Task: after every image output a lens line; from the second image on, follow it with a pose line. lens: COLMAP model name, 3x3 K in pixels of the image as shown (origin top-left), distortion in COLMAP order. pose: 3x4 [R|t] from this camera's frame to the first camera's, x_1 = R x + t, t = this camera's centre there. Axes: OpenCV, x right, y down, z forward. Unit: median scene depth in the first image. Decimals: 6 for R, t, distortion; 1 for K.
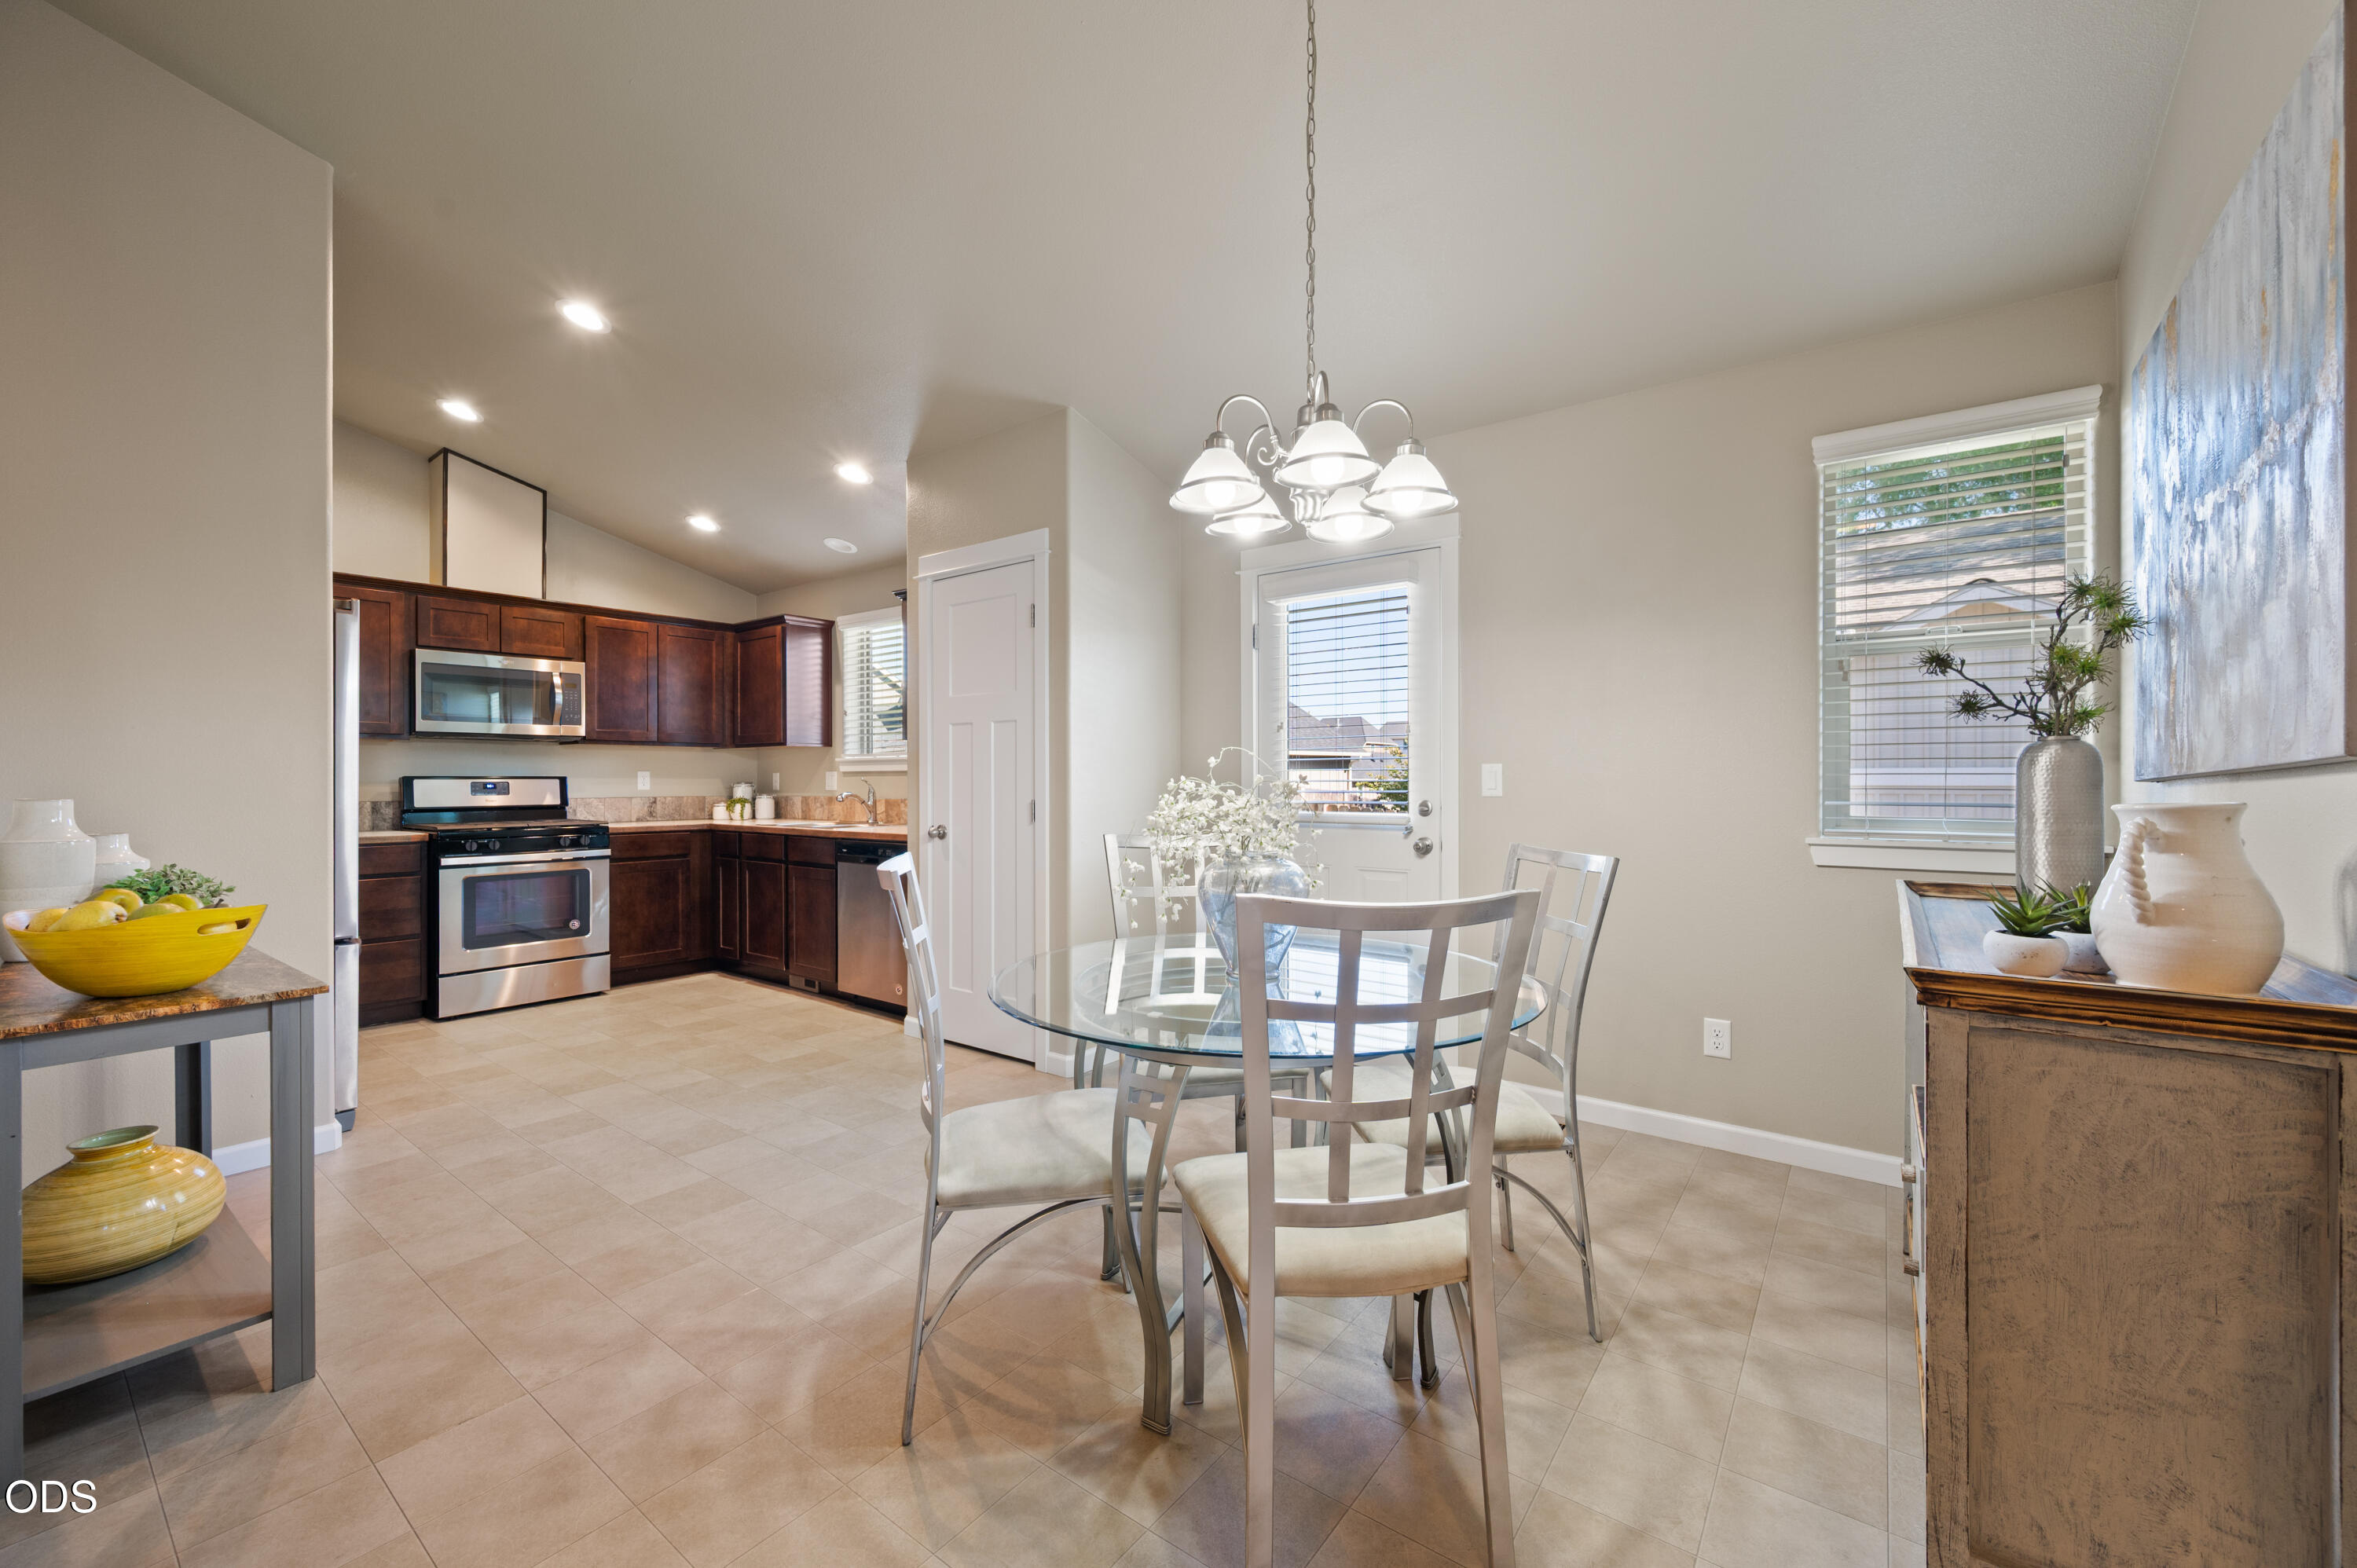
lens RADIAL K [[935.4, 0, 1183.2], [0, 935.4, 778.3], [0, 0, 1]] dist [-0.001174, -0.000245]
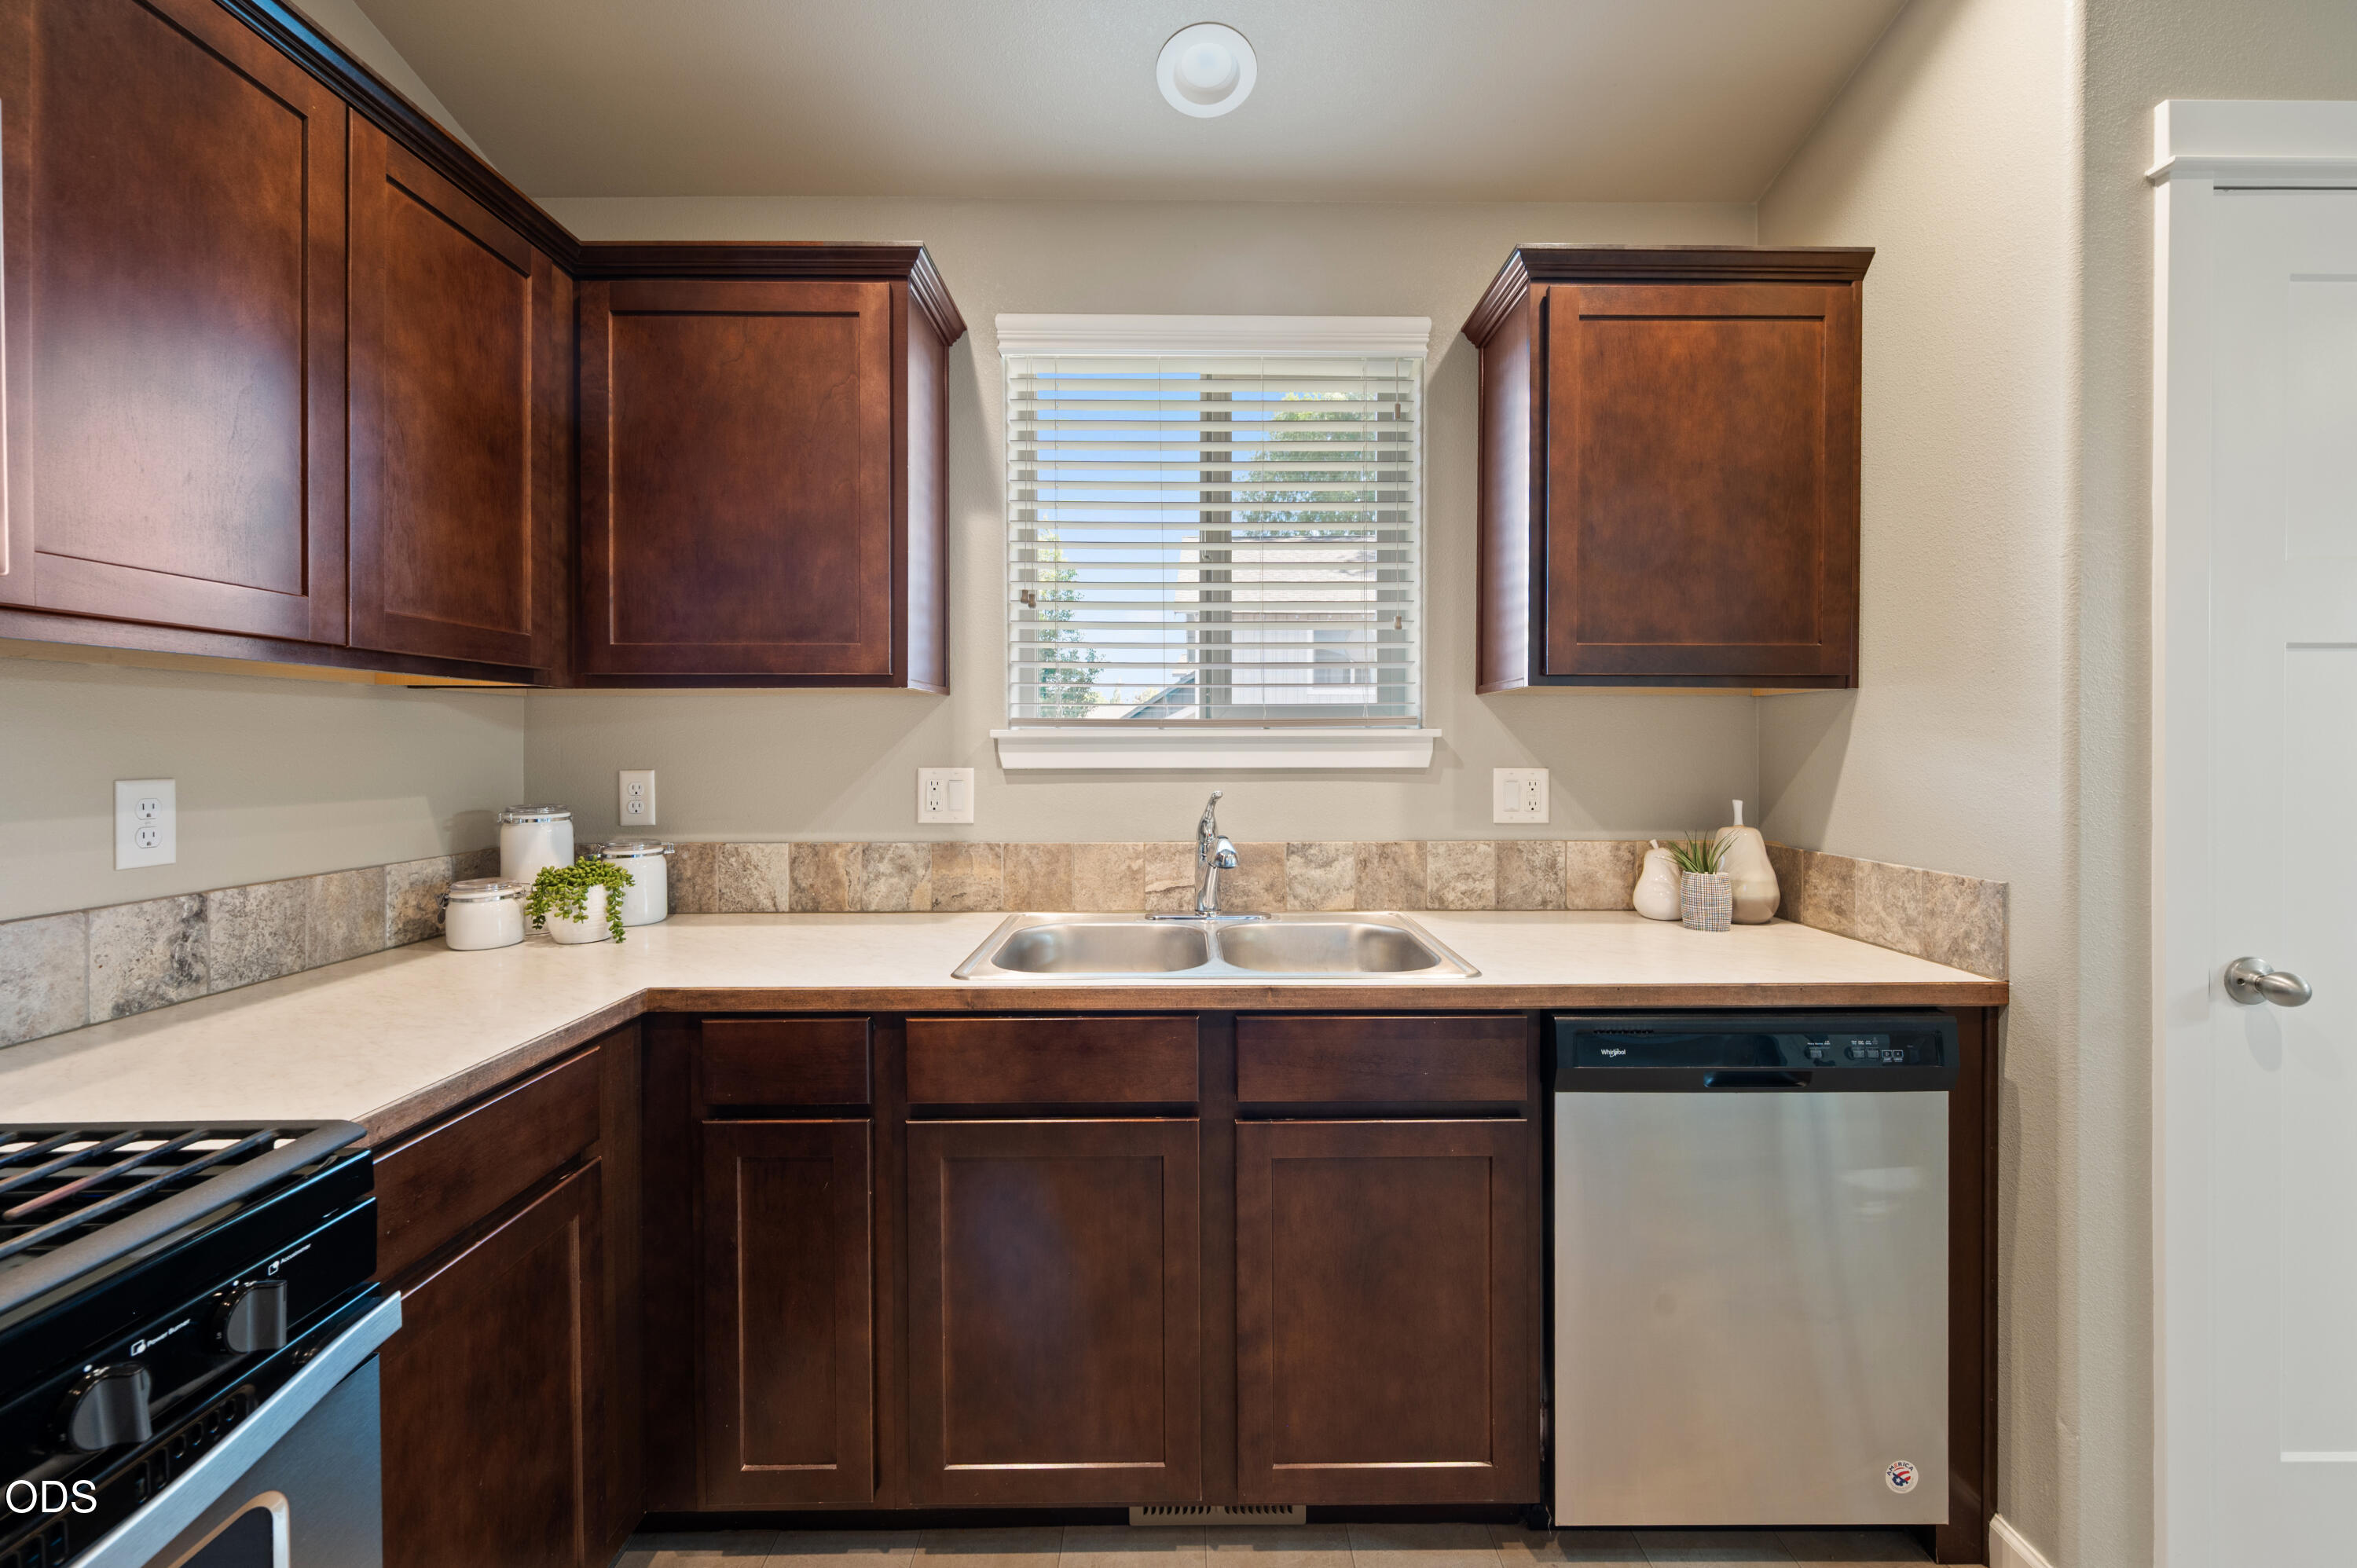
lens RADIAL K [[941.2, 0, 1185.9], [0, 941.2, 752.9], [0, 0, 1]] dist [-0.000254, -0.000056]
pose [[0.788450, -0.003895, 0.615086, -0.583002], [-0.002593, 0.999950, 0.009656, -0.018553], [-0.615093, -0.009208, 0.788401, 0.760754]]
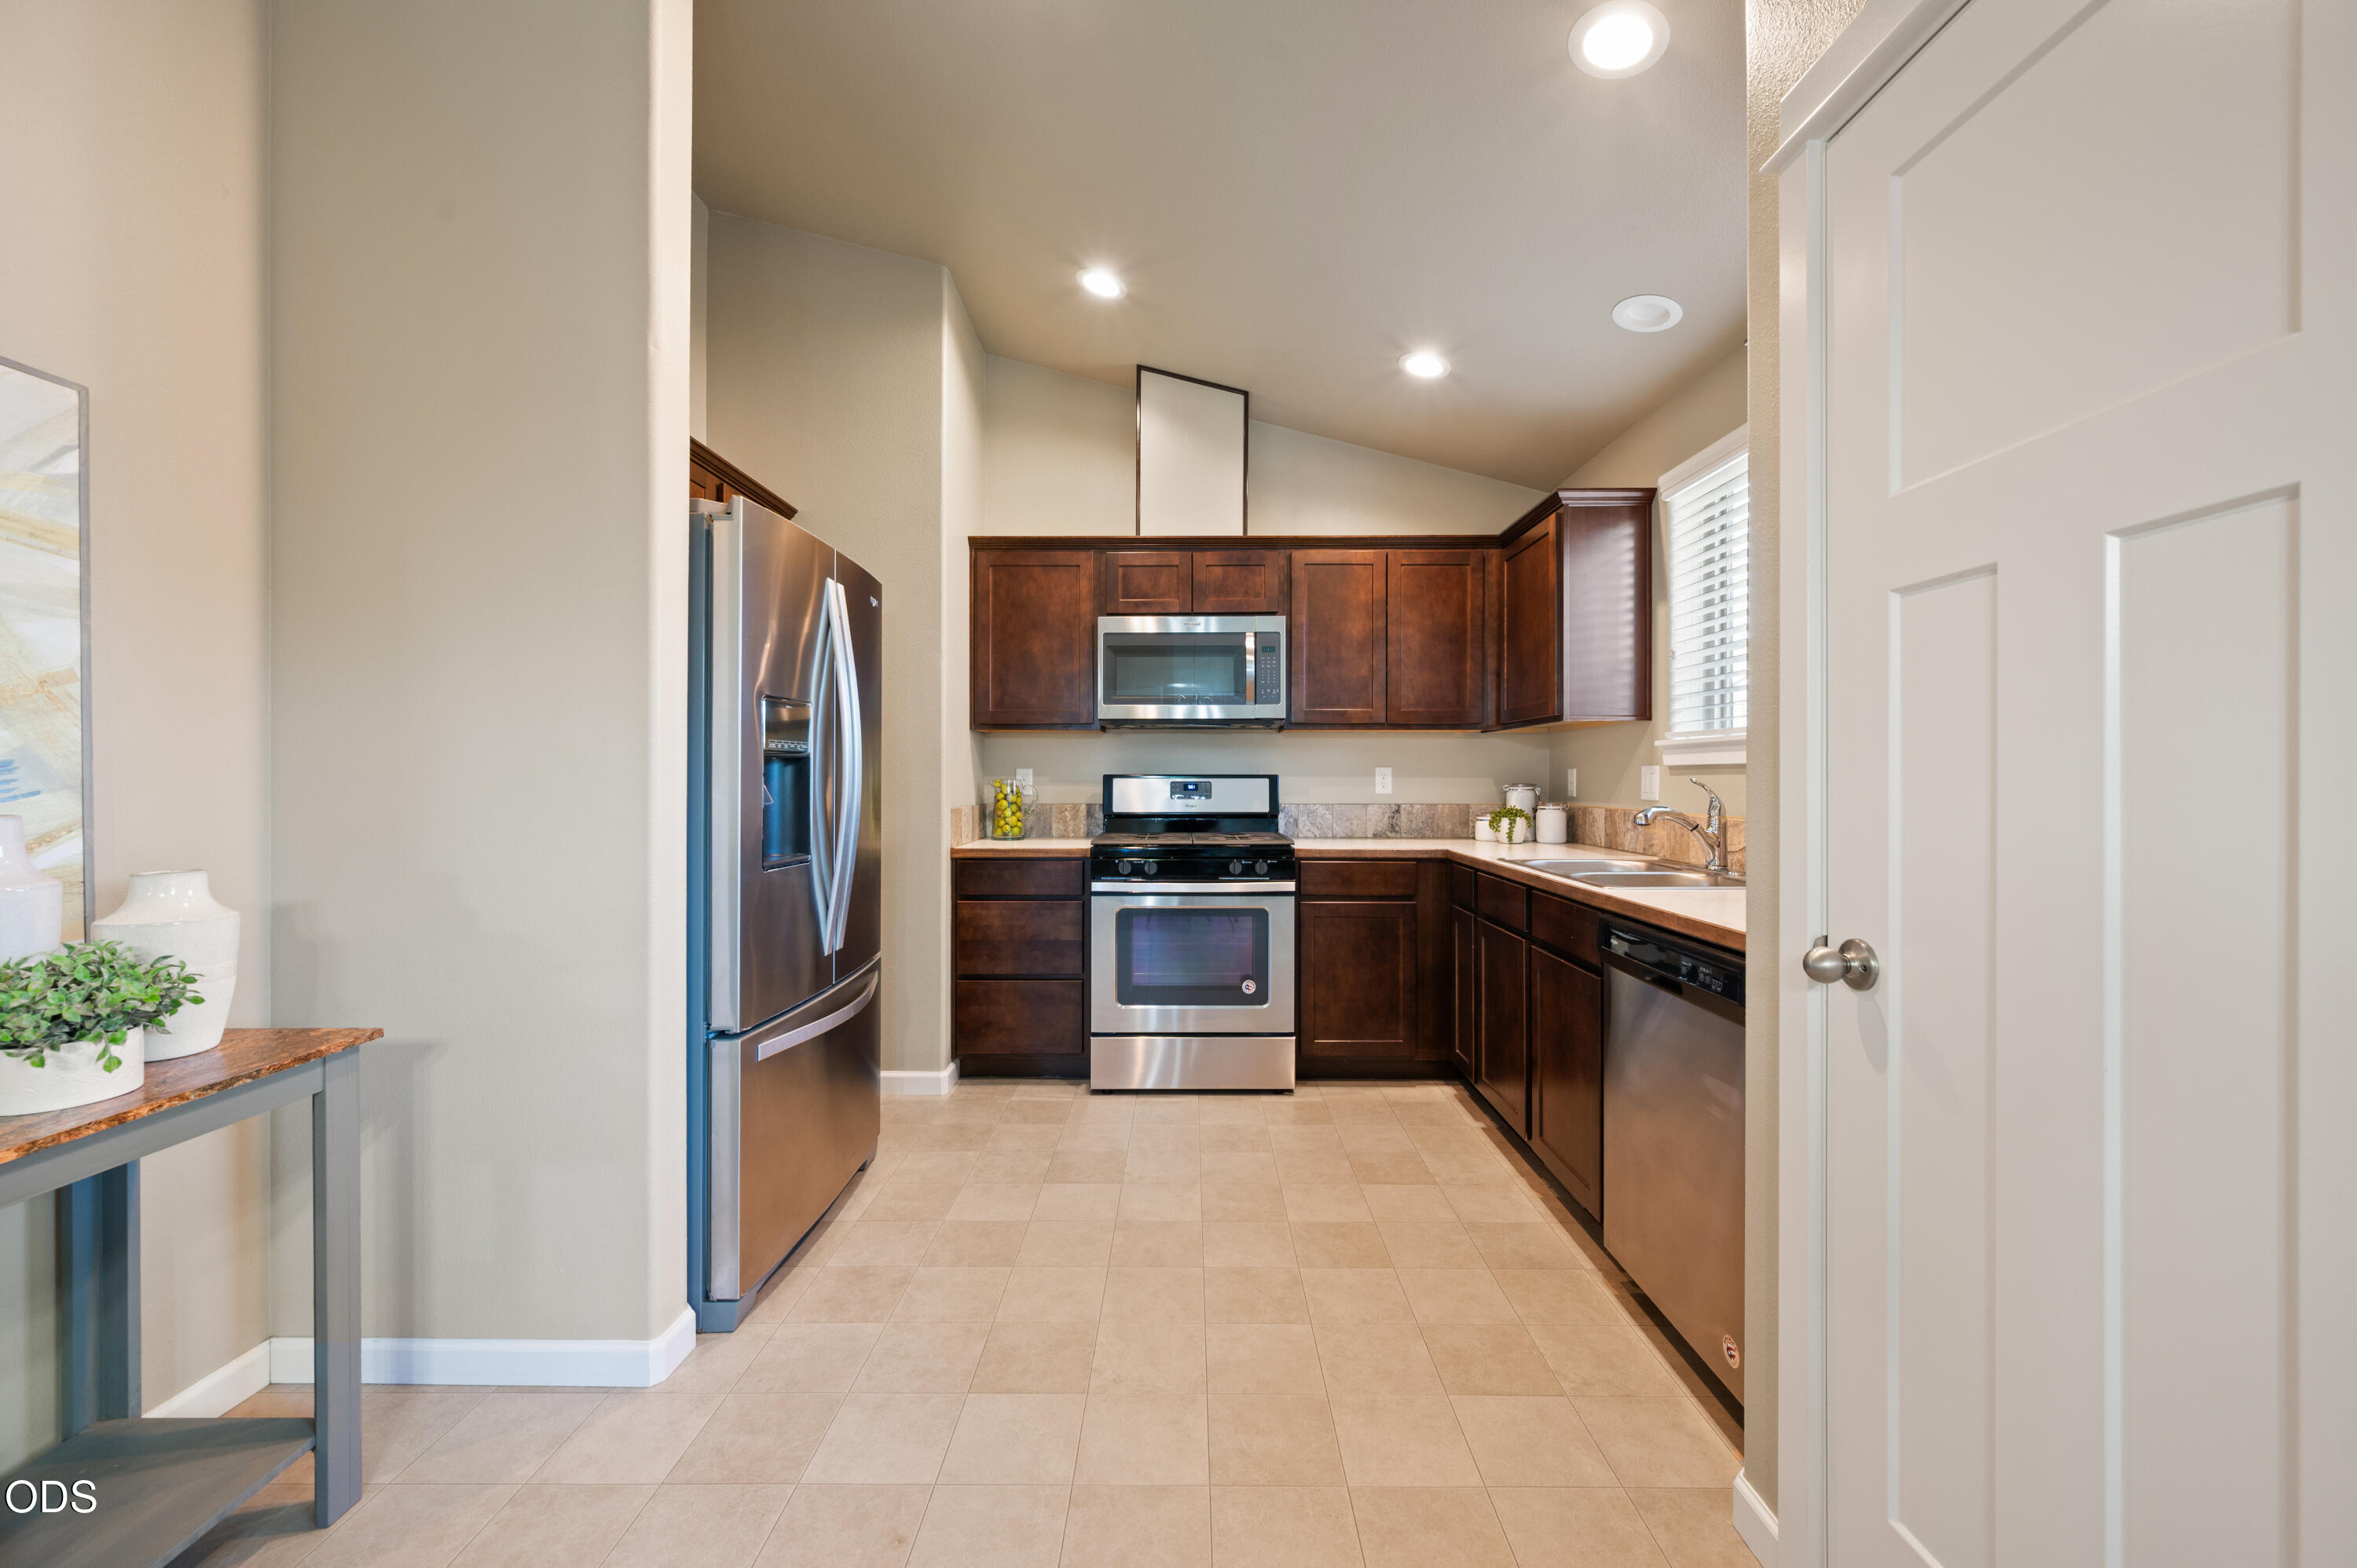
lens RADIAL K [[929.8, 0, 1180.0], [0, 929.8, 776.0], [0, 0, 1]] dist [-0.000010, -0.000054]
pose [[0.598107, 0.002317, -0.801413, -0.117900], [-0.000860, 0.999997, 0.002249, -0.002571], [0.801416, -0.000656, 0.598107, 0.510472]]
